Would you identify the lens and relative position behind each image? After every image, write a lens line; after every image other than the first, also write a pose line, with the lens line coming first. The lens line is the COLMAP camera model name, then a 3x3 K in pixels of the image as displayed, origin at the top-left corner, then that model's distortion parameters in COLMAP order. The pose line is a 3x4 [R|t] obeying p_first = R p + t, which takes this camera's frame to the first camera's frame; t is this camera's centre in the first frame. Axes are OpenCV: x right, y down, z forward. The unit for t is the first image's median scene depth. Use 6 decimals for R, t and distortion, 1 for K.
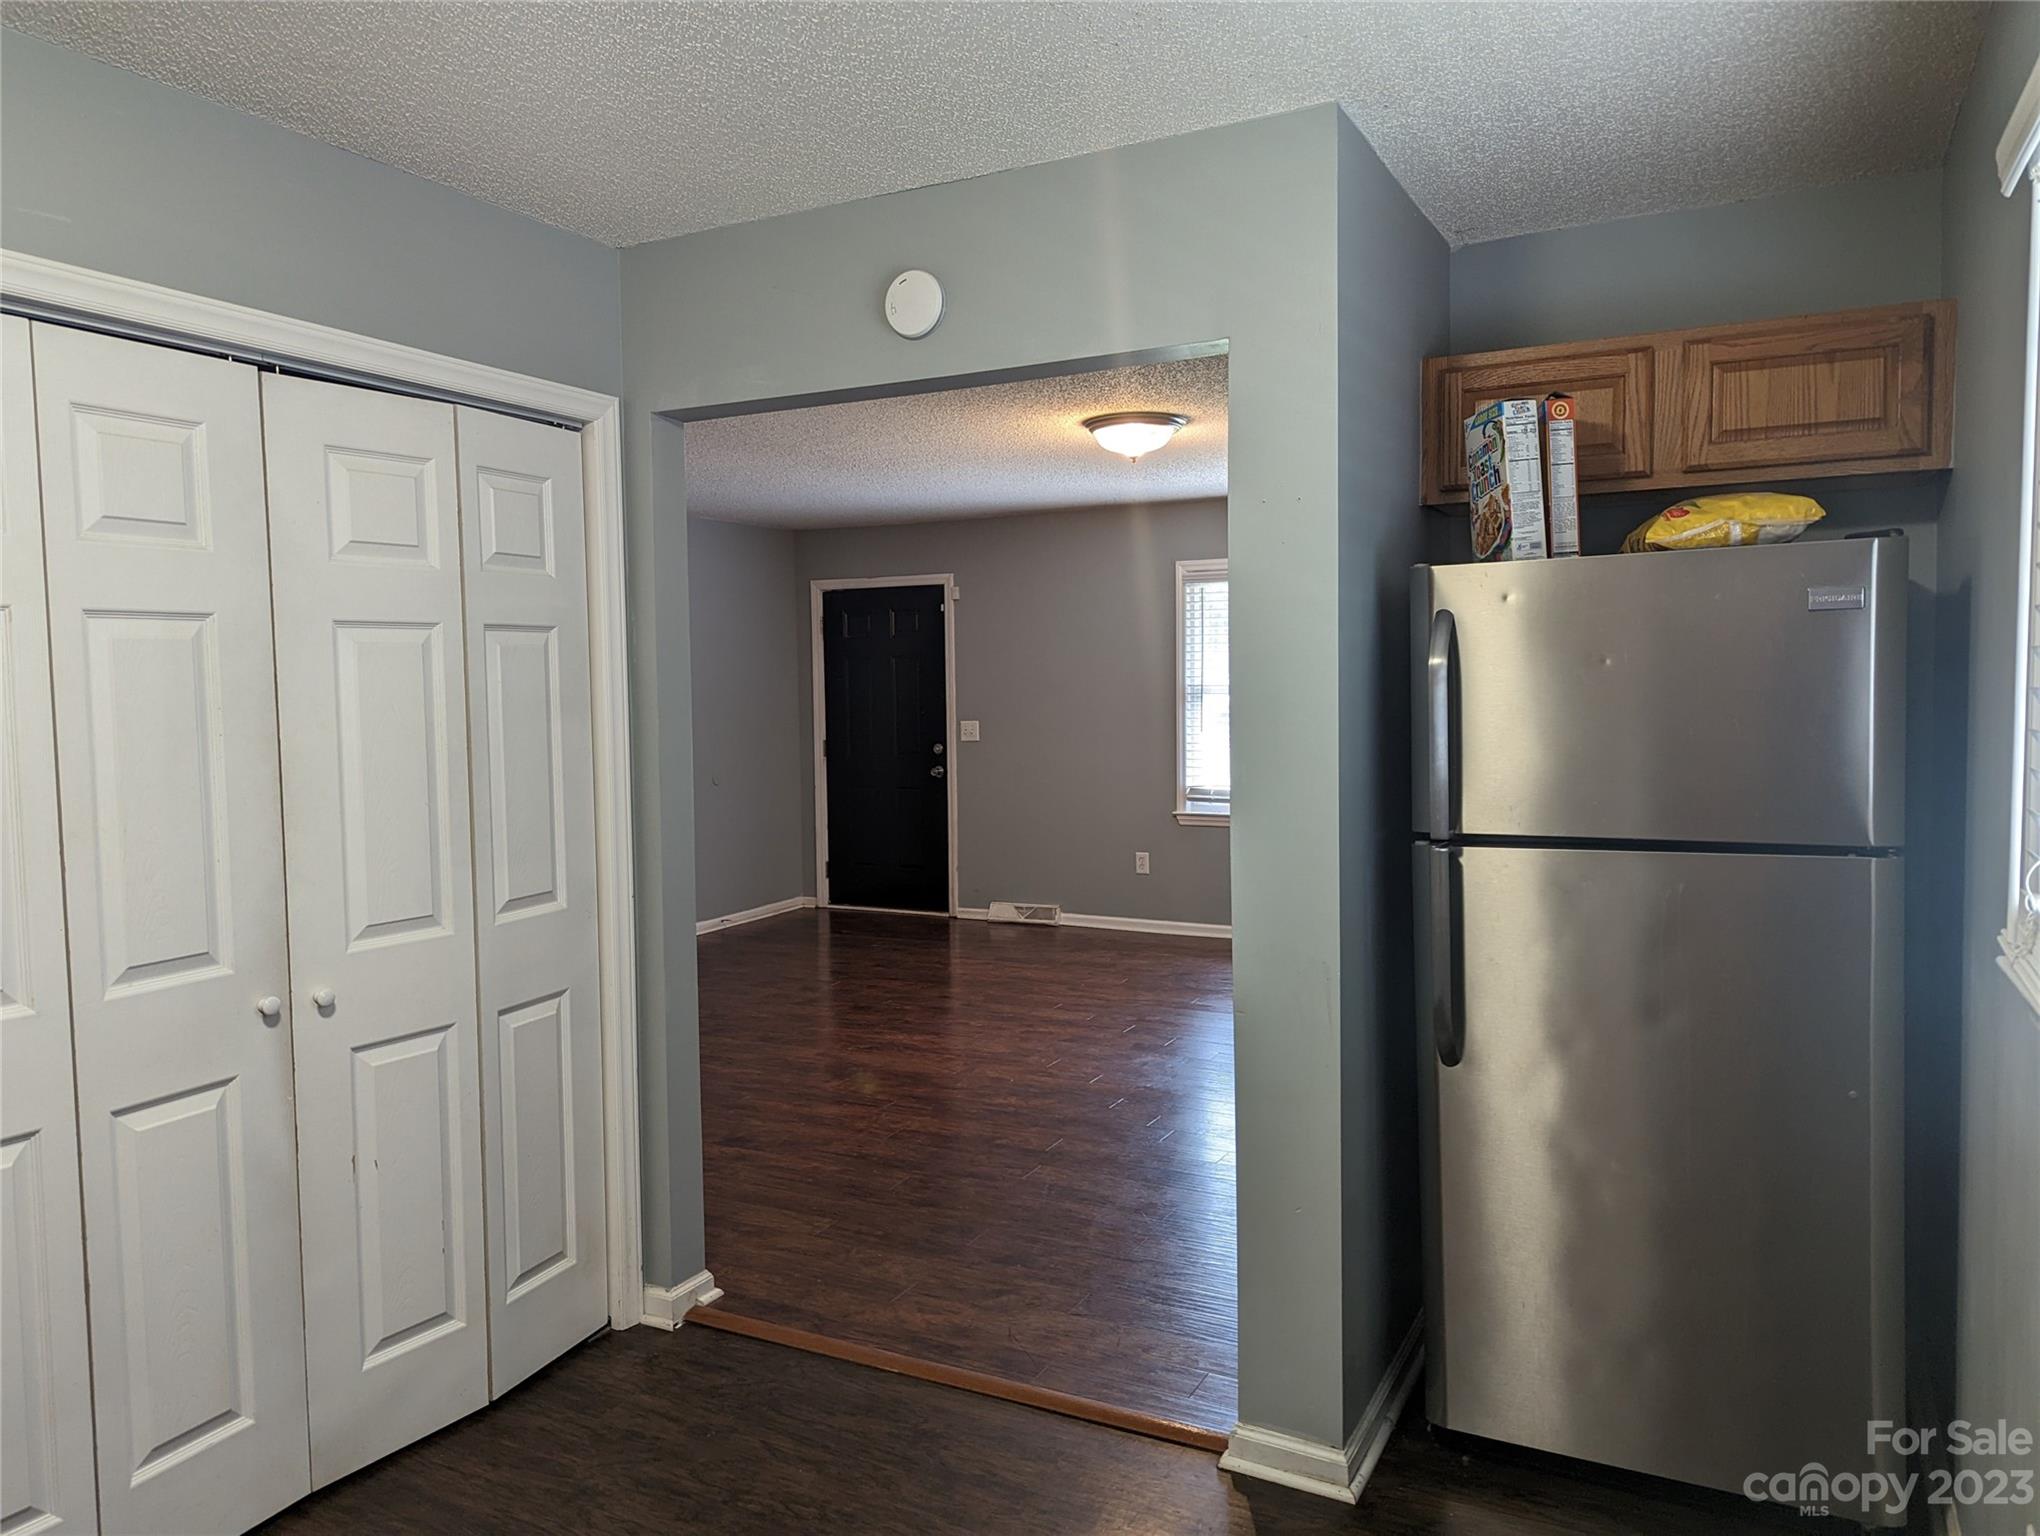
lens RADIAL K [[1439.9, 0, 999.6], [0, 1439.9, 768.6], [0, 0, 1]] dist [0.049640, -0.047147]
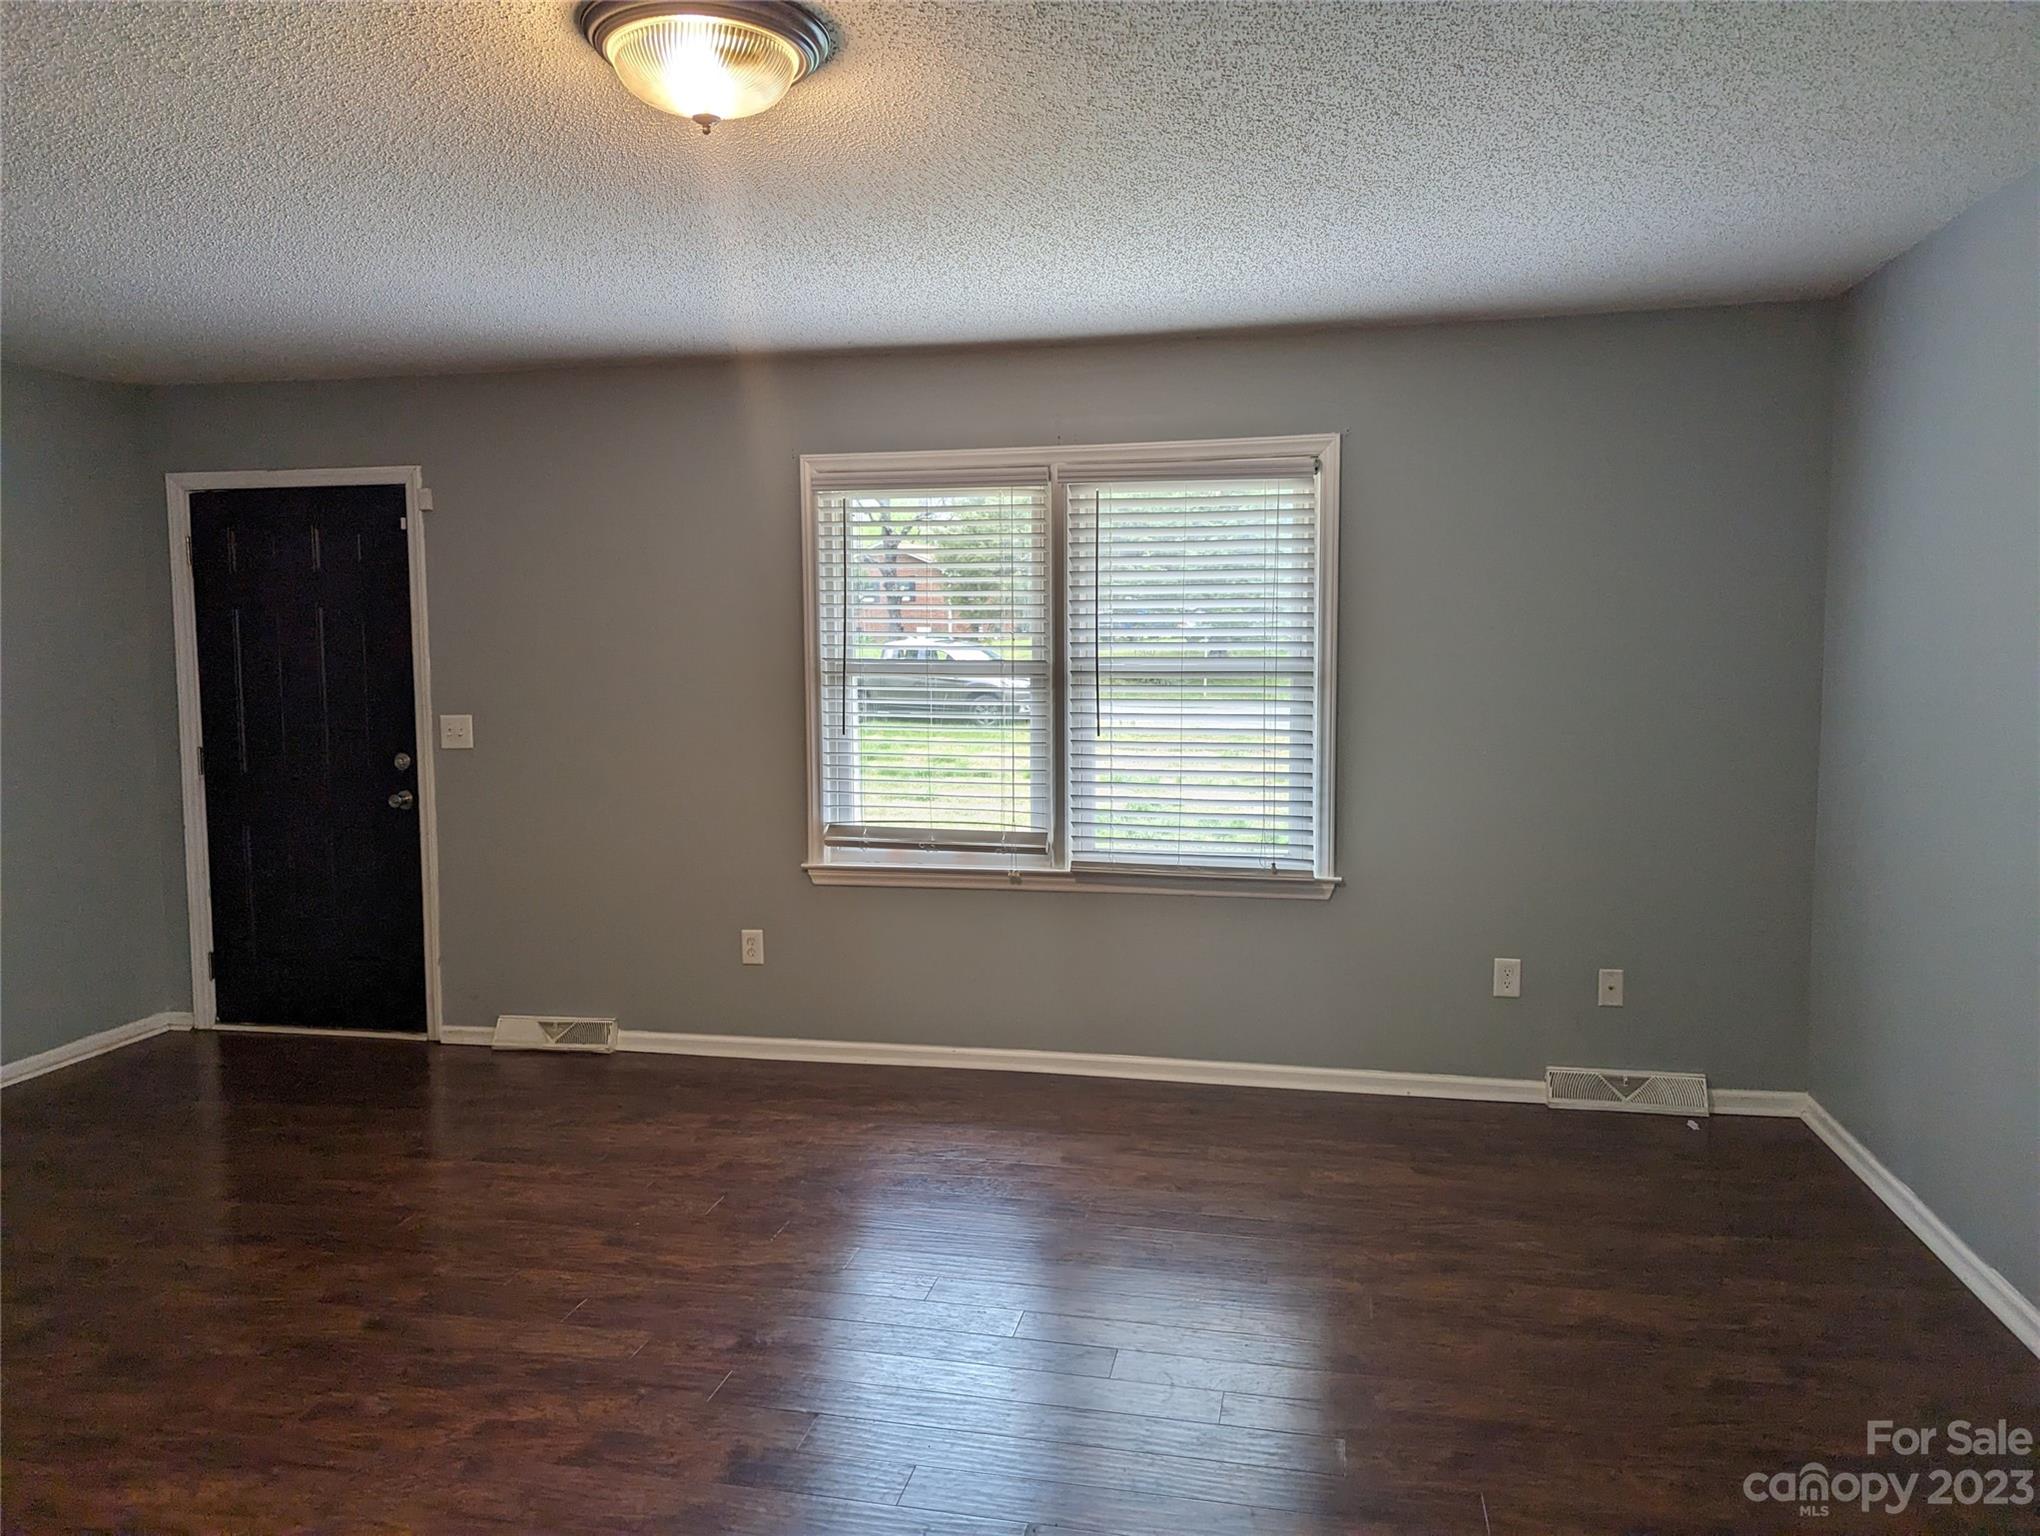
lens RADIAL K [[1439.9, 0, 1035.8], [0, 1439.9, 760.6], [0, 0, 1]] dist [0.049640, -0.047147]
pose [[0.959321, -0.015342, 0.281902, 0.039947], [0.010403, 0.999765, 0.019011, -0.023019], [-0.282127, -0.015306, 0.959255, 0.353294]]
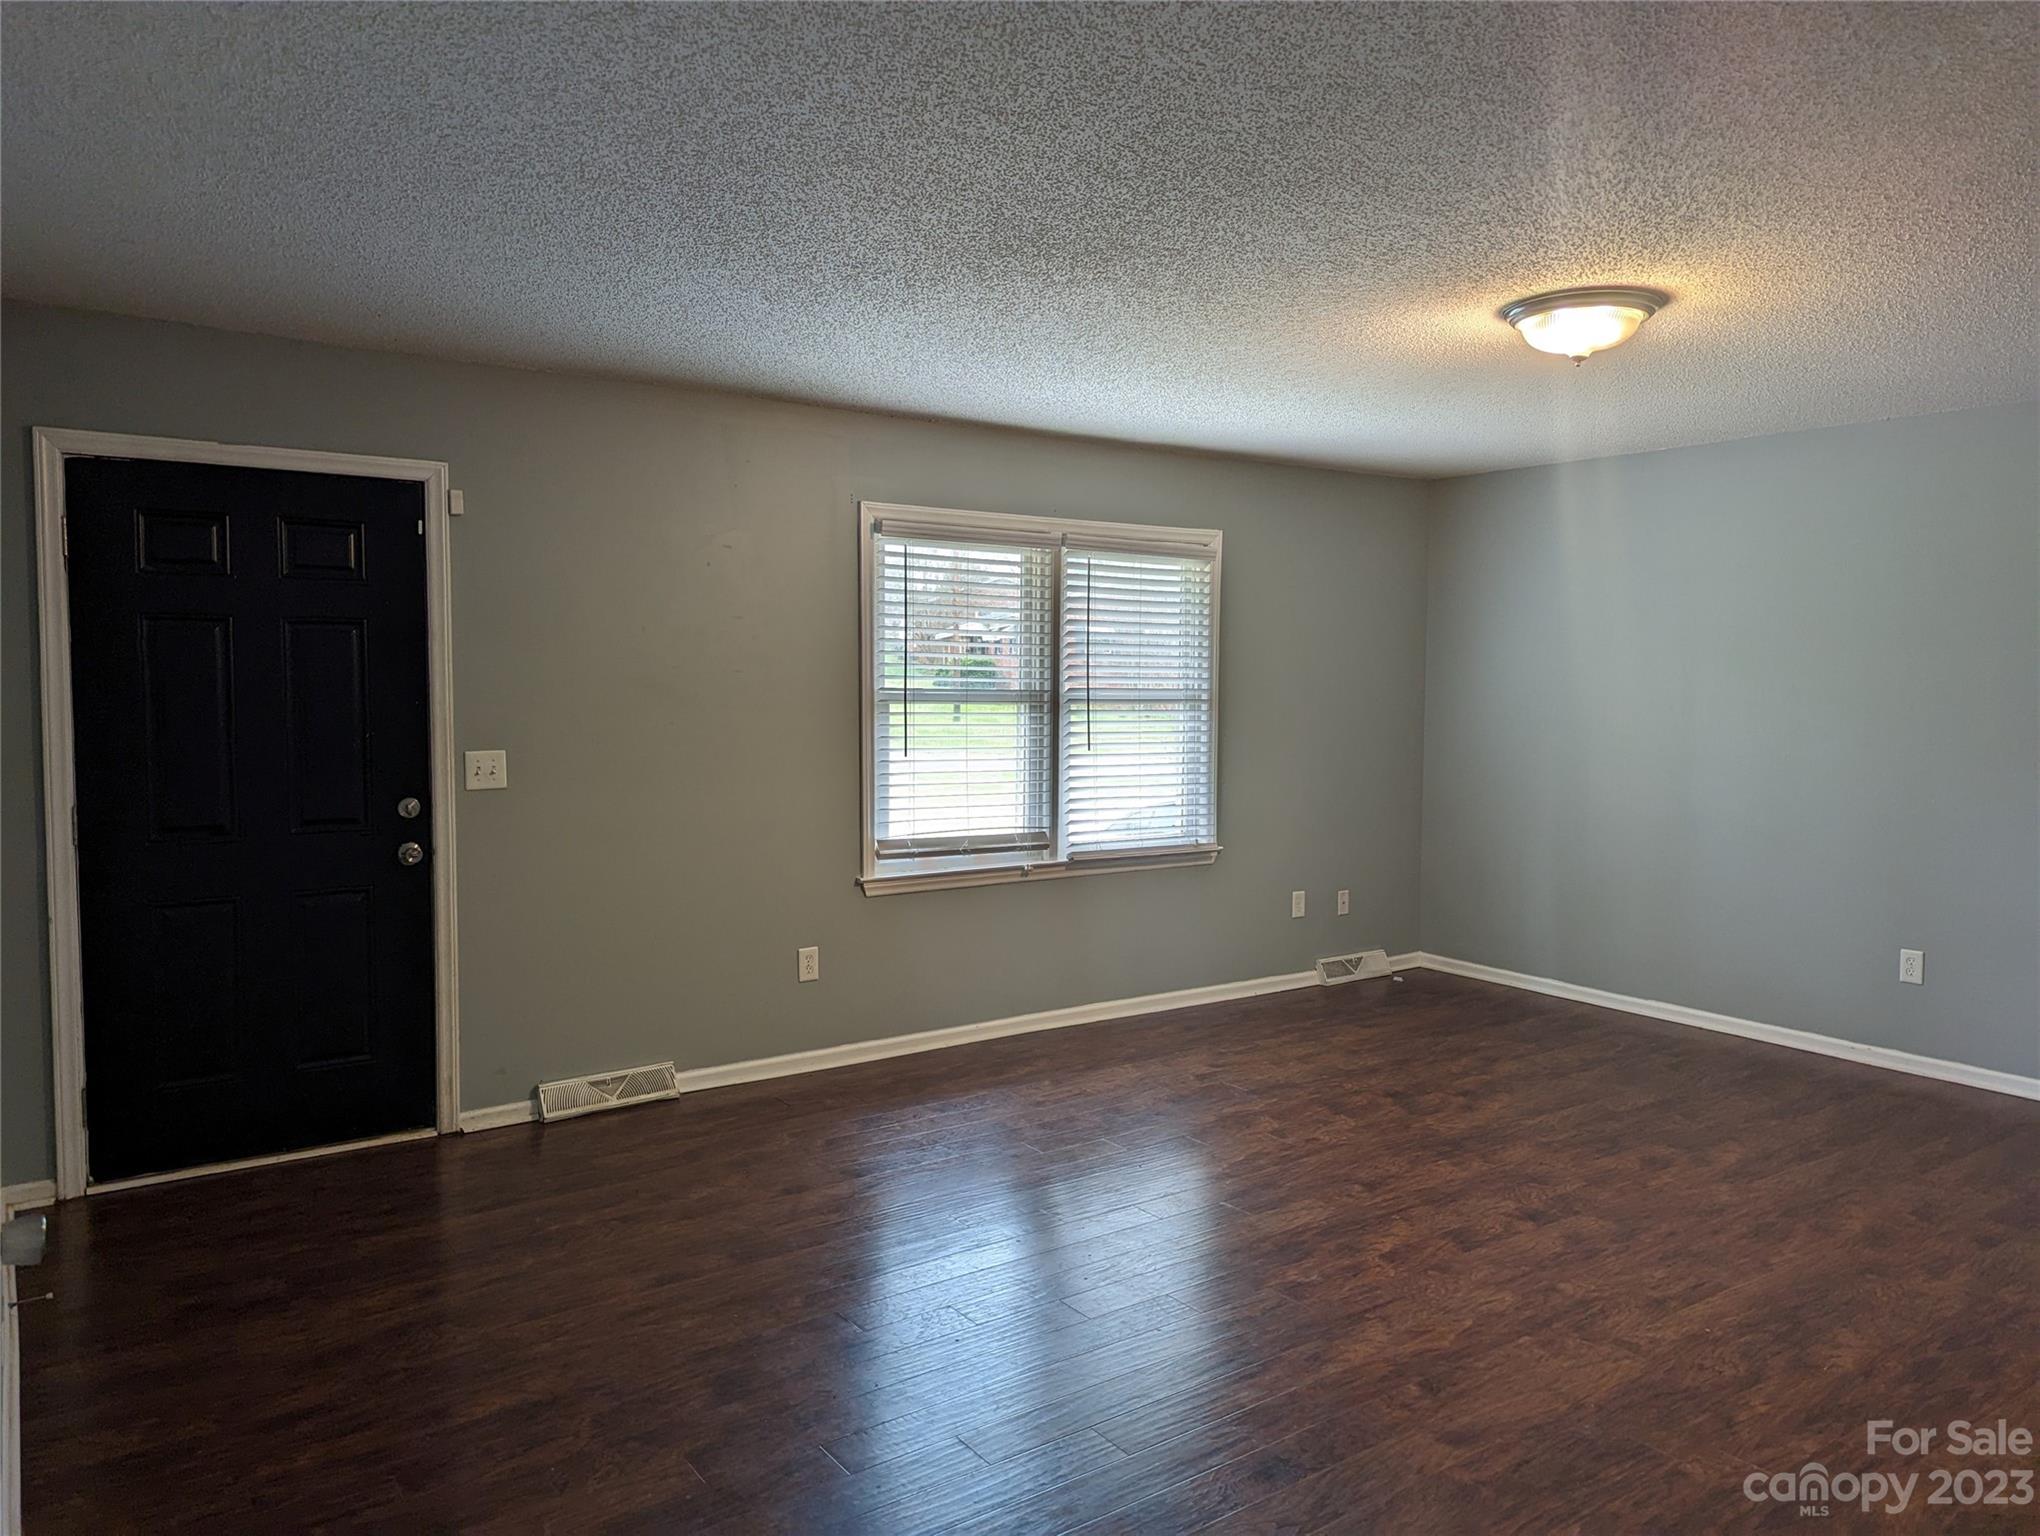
lens RADIAL K [[1439.9, 0, 1025.9], [0, 1439.9, 769.5], [0, 0, 1]] dist [0.049640, -0.047147]
pose [[0.444340, -0.041745, 0.894885, -0.403441], [0.042137, 0.998782, 0.025670, -0.031454], [-0.894867, 0.026302, 0.445558, 0.587876]]
